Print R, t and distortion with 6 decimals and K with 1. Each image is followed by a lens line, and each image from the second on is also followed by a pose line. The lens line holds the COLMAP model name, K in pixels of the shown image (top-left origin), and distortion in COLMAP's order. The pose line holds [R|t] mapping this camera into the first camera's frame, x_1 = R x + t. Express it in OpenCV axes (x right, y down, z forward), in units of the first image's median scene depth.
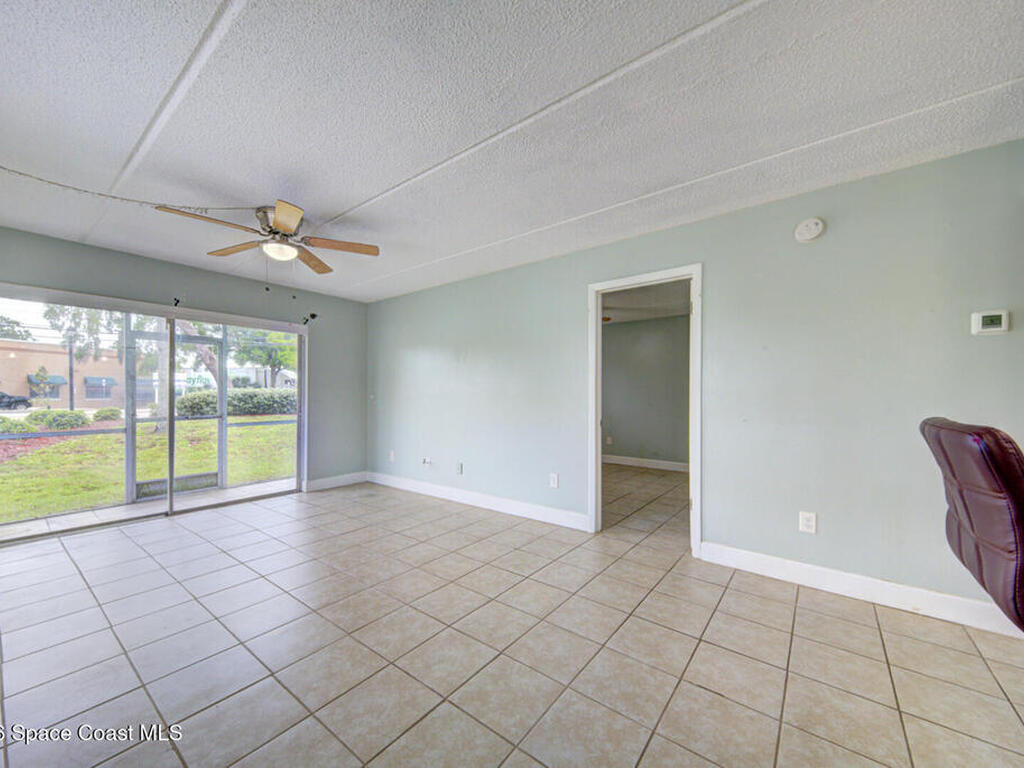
lens RADIAL K [[398.7, 0, 510.6], [0, 398.7, 395.3], [0, 0, 1]] dist [0.032845, -0.007774]
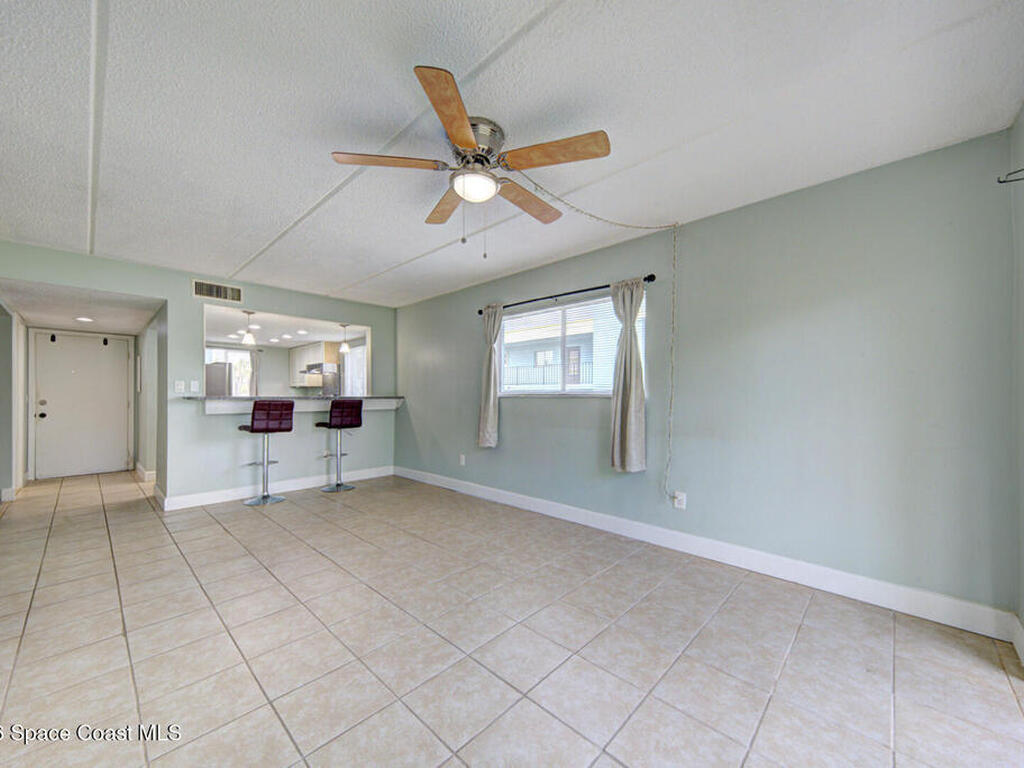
lens RADIAL K [[398.7, 0, 510.6], [0, 398.7, 395.3], [0, 0, 1]] dist [0.032845, -0.007774]
pose [[-0.994451, -0.001946, 0.105180, -0.649995], [-0.002300, 0.999992, -0.003242, 0.002771], [-0.105173, -0.003466, -0.994448, 1.548843]]
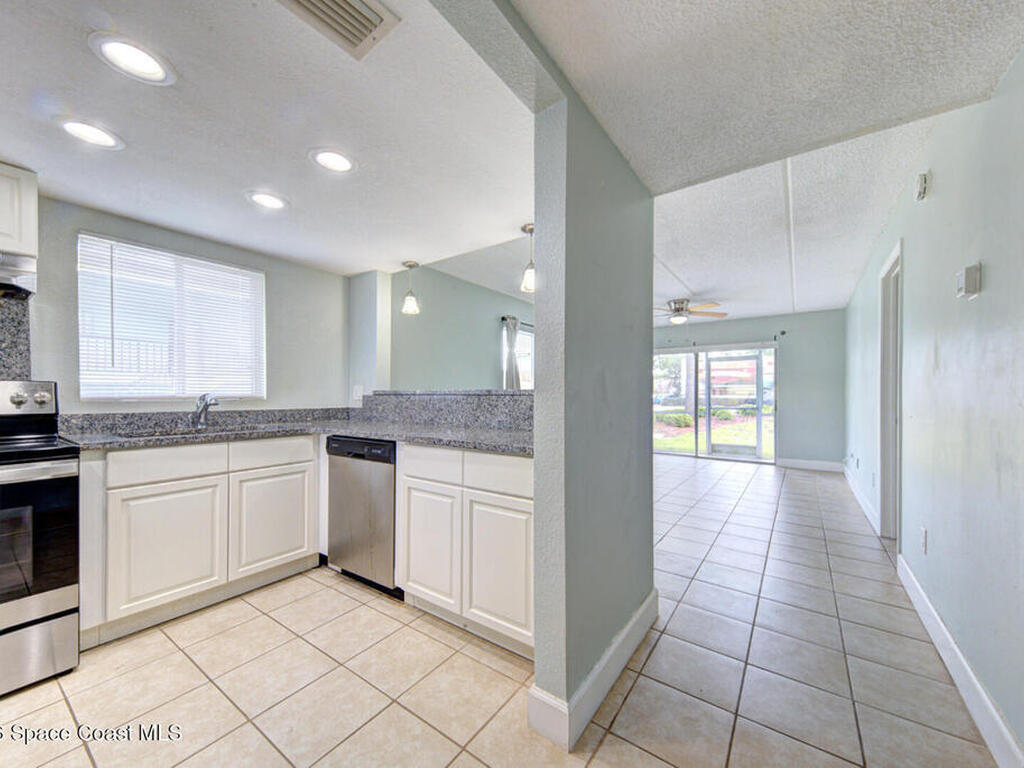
lens RADIAL K [[398.7, 0, 510.6], [0, 398.7, 395.3], [0, 0, 1]] dist [0.032845, -0.007774]
pose [[0.036007, 0.001400, -0.999351, 1.242768], [-0.004597, 0.999989, 0.001235, 0.011172], [0.999341, 0.004549, 0.036013, 0.103589]]
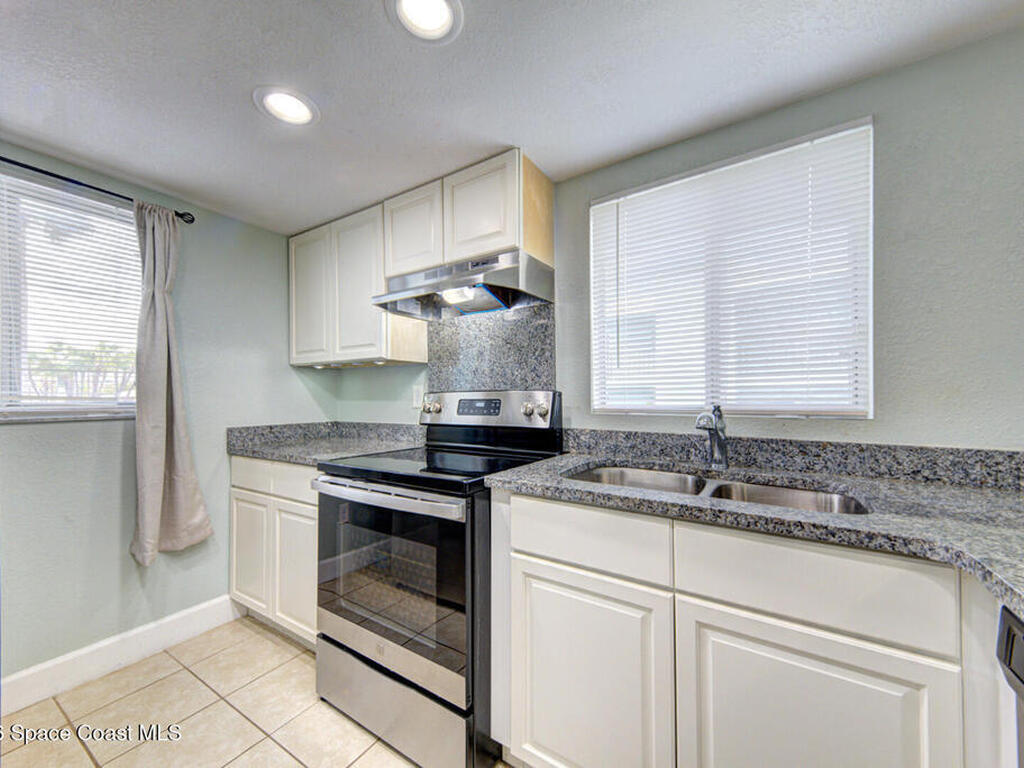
lens RADIAL K [[398.7, 0, 510.6], [0, 398.7, 395.3], [0, 0, 1]] dist [0.032845, -0.007774]
pose [[-0.995628, 0.002318, -0.093381, 0.678450], [0.002339, 0.999997, -0.000111, 0.000452], [0.093380, -0.000329, -0.995630, -0.066829]]
